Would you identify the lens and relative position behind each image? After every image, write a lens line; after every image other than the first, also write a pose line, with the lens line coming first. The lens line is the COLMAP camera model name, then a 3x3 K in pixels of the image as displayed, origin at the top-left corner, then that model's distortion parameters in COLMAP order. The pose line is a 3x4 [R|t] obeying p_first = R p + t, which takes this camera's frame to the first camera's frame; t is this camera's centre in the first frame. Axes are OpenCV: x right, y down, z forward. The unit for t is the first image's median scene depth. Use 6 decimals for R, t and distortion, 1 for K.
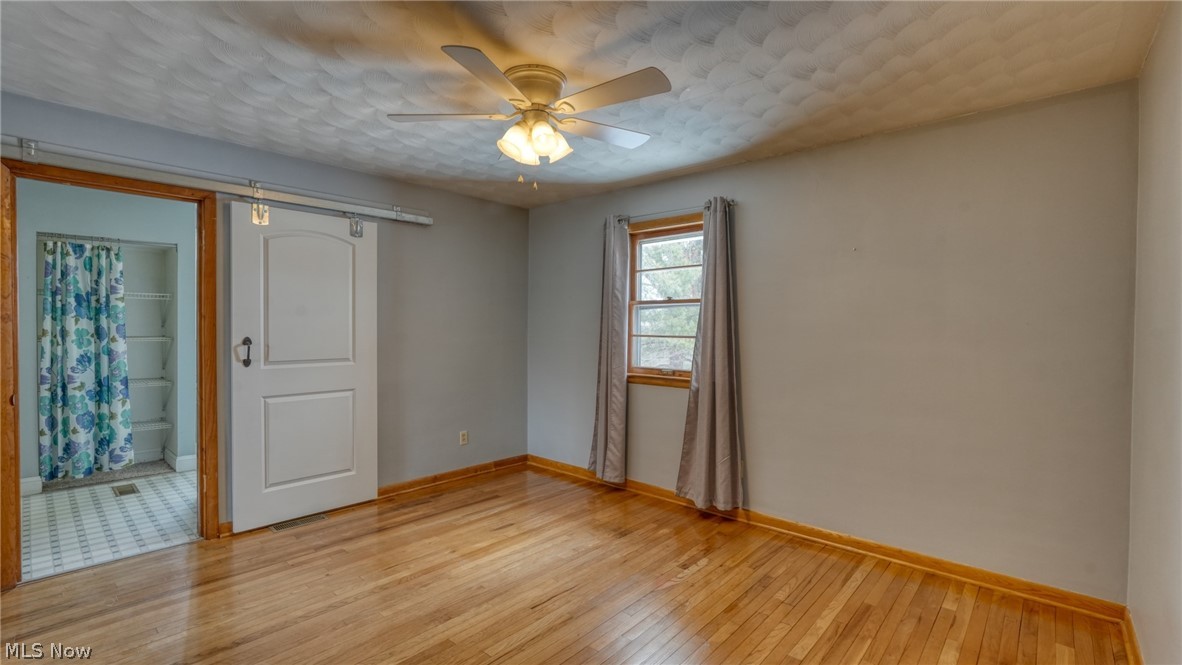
lens RADIAL K [[516.4, 0, 588.5], [0, 516.4, 335.0], [0, 0, 1]] dist [-0.008382, 0.001067]
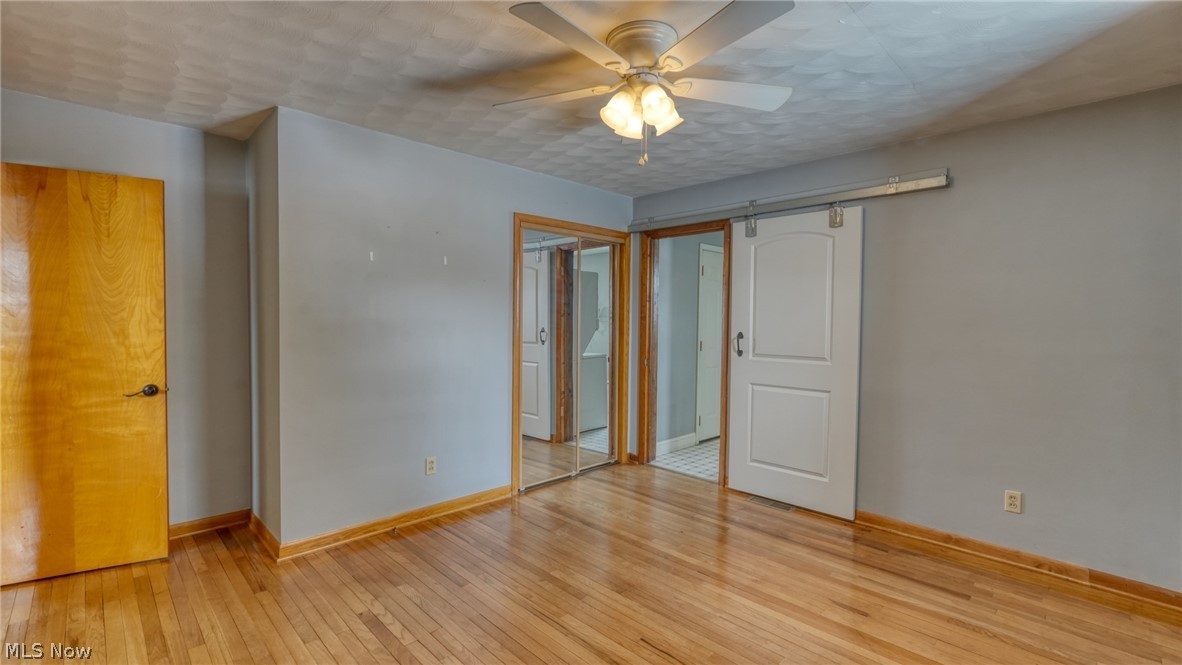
lens RADIAL K [[516.4, 0, 588.5], [0, 516.4, 335.0], [0, 0, 1]] dist [-0.008382, 0.001067]
pose [[-0.053479, 0.024419, -0.998270, 0.665129], [-0.028032, 0.999270, 0.025945, -0.012120], [0.998175, 0.029371, -0.052755, 0.813517]]
